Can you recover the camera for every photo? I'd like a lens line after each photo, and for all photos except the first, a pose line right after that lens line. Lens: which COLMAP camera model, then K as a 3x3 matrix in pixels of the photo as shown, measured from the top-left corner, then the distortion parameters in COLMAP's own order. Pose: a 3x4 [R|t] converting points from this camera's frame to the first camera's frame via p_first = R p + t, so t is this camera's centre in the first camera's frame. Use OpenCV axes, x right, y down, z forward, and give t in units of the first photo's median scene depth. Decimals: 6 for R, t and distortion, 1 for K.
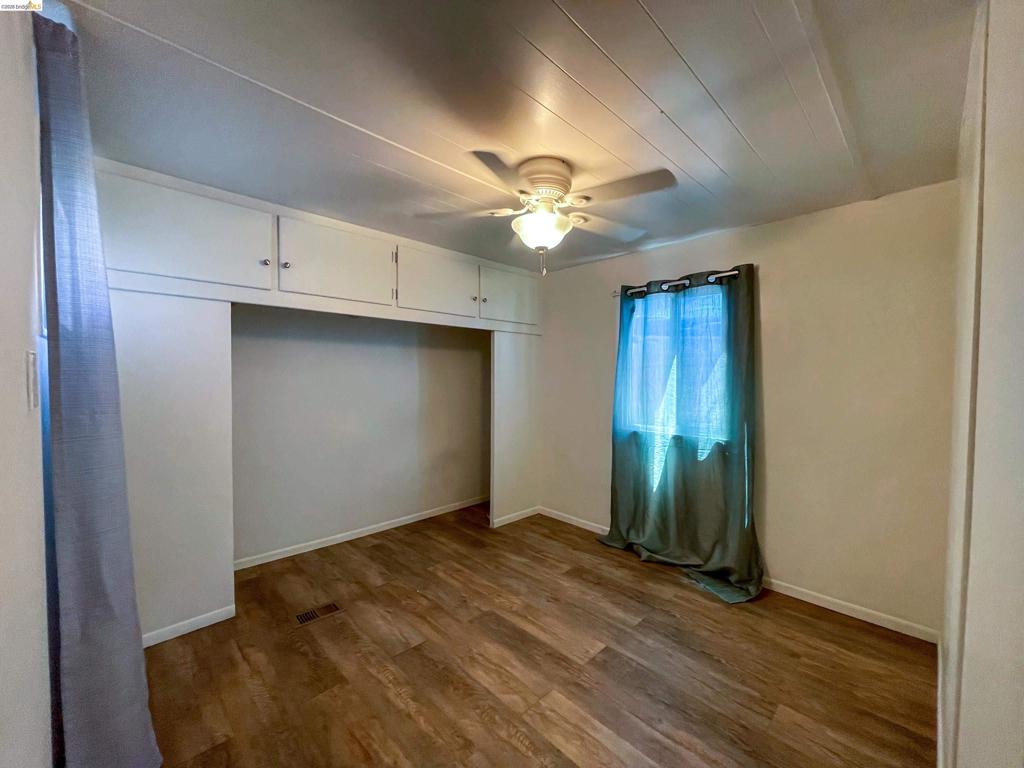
lens RADIAL K [[413.0, 0, 512.4], [0, 413.0, 387.3], [0, 0, 1]] dist [0.000919, 0.000028]
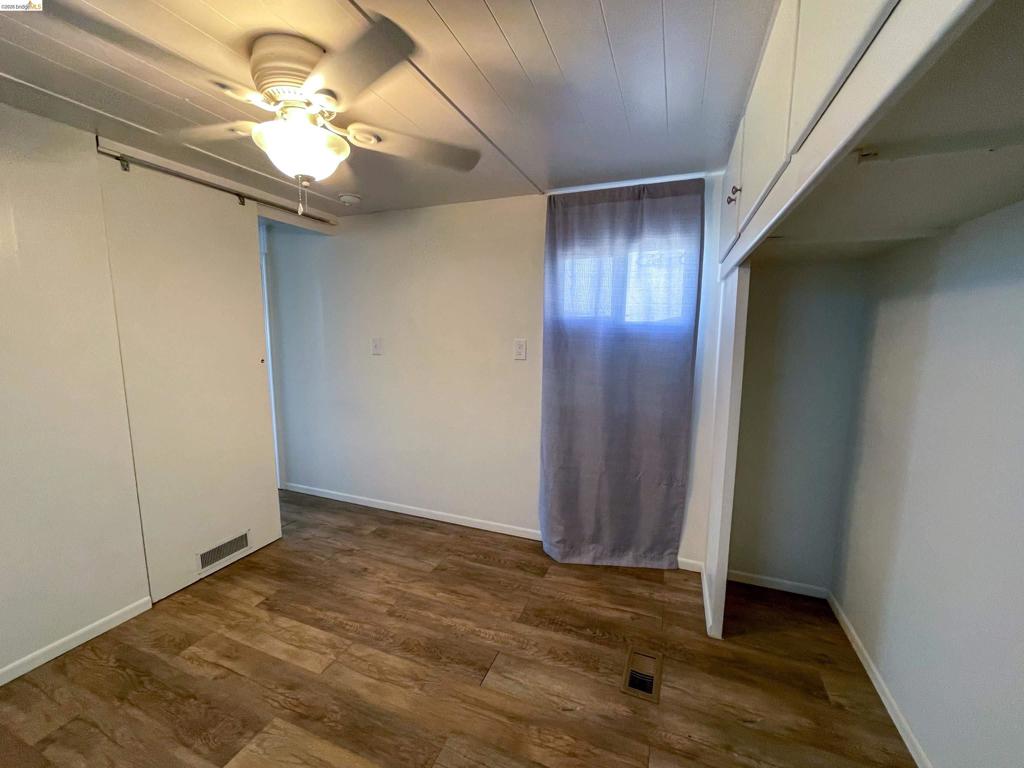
lens RADIAL K [[413.0, 0, 512.4], [0, 413.0, 387.3], [0, 0, 1]] dist [0.000919, 0.000028]
pose [[-0.909845, 0.041788, -0.412838, 0.055720], [-0.025467, 0.987417, 0.156074, -0.112636], [0.414166, 0.152517, -0.897332, 1.869728]]
